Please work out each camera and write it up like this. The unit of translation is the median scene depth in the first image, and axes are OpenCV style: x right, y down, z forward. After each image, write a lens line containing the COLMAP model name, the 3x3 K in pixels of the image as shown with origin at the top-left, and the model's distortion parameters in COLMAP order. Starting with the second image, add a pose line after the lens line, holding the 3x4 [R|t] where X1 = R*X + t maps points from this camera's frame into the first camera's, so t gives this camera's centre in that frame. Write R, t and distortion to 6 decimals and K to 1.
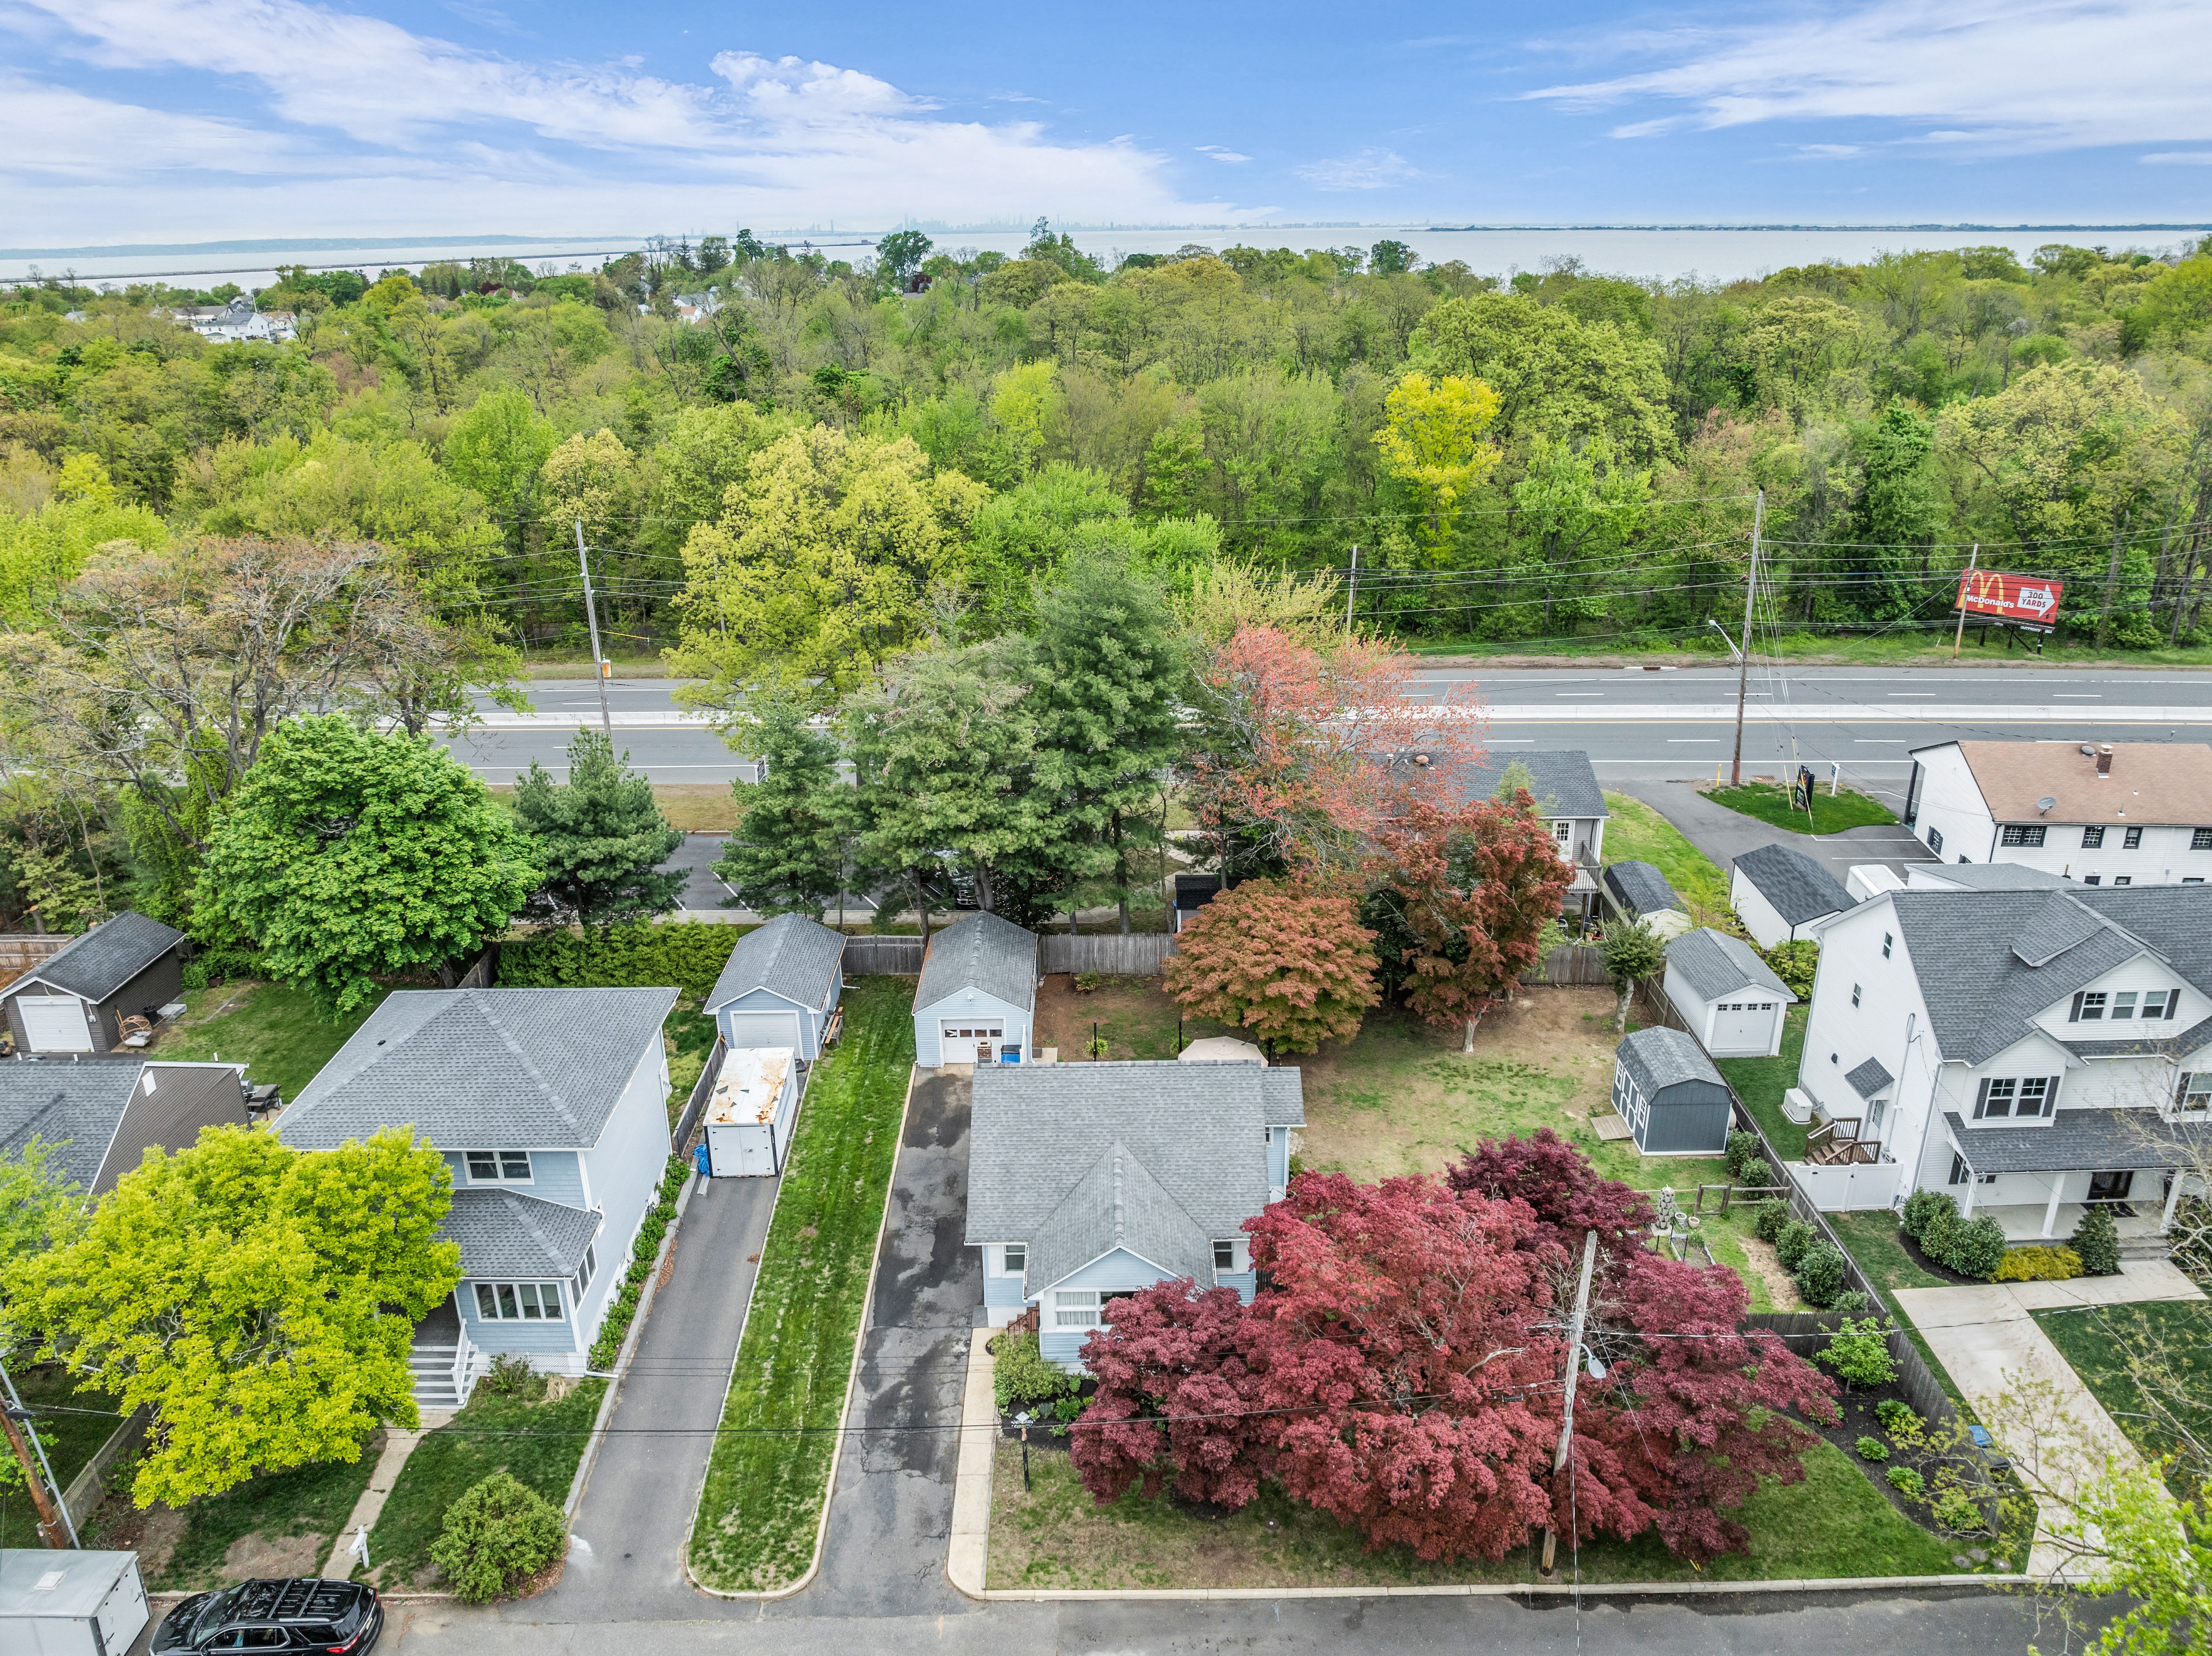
lens RADIAL K [[1572.8, 0, 1111.5], [0, 1572.8, 825.2], [0, 0, 1]] dist [-0.045637, -0.001124]
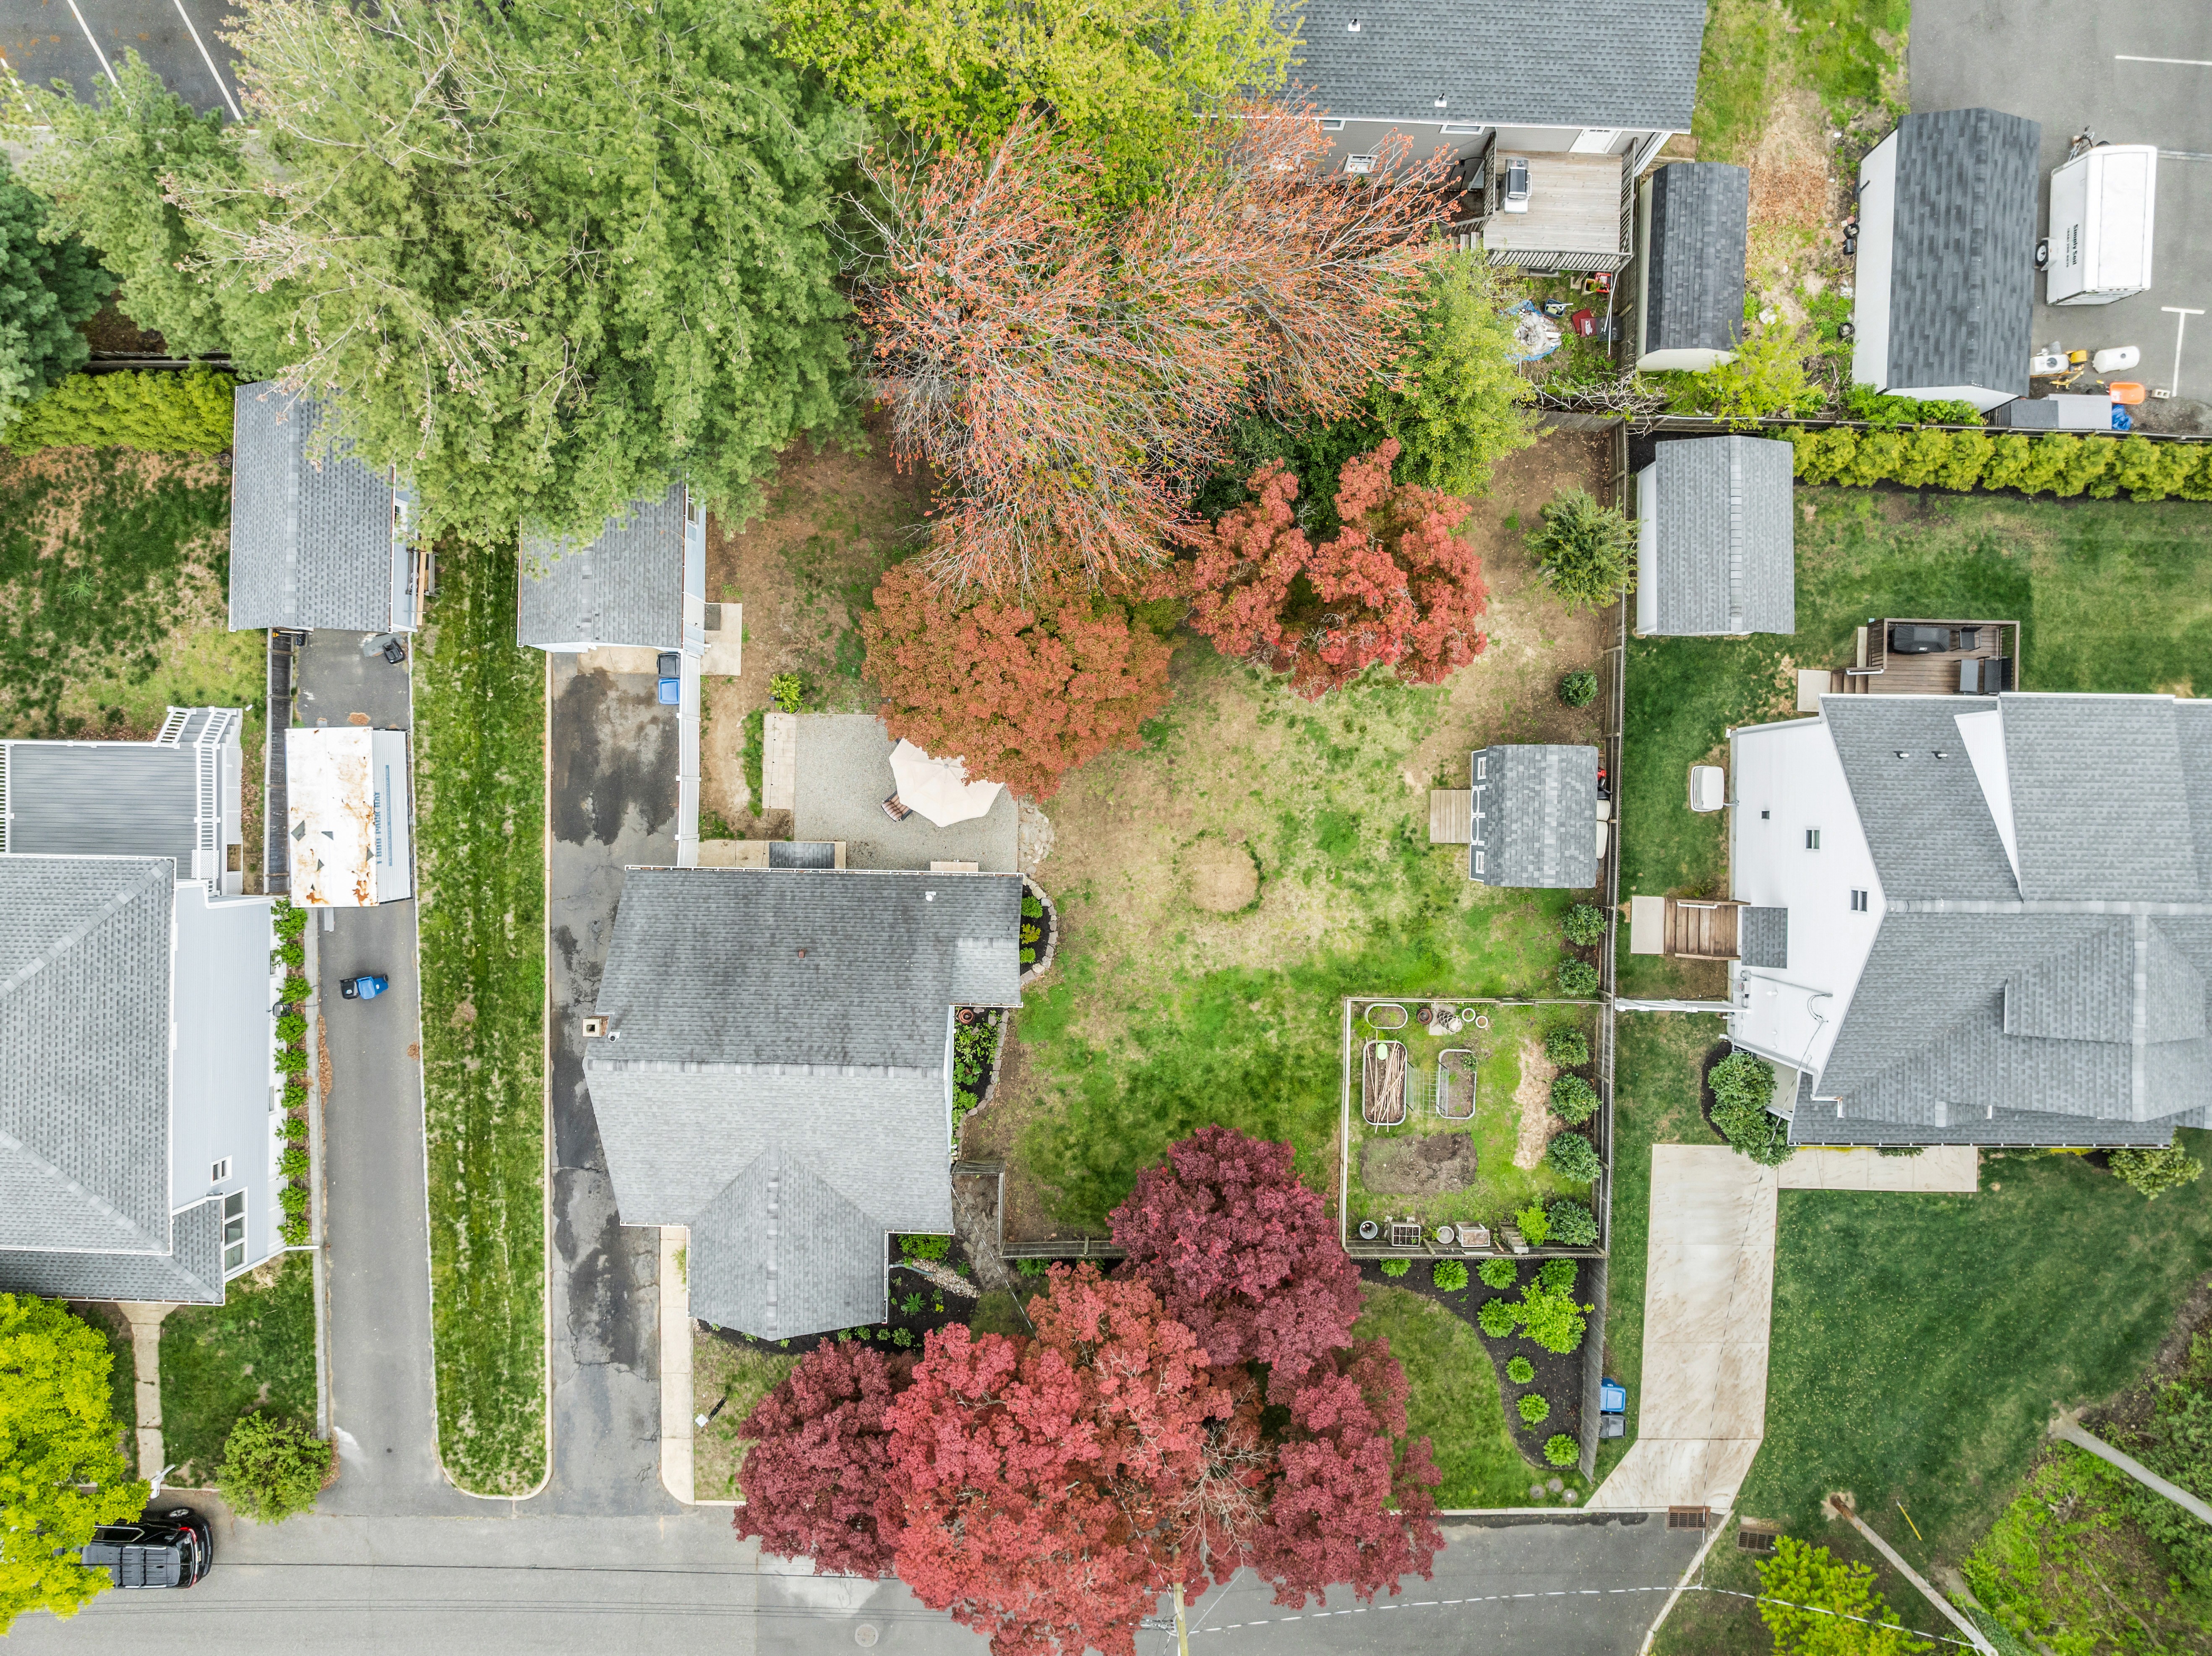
lens RADIAL K [[1572.8, 0, 1111.5], [0, 1572.8, 825.2], [0, 0, 1]] dist [-0.045637, -0.001124]
pose [[0.999643, 0.026613, -0.002200, 0.207028], [-0.007305, 0.351759, 0.936062, -0.736426], [0.025685, -0.935712, 0.351828, 0.977100]]
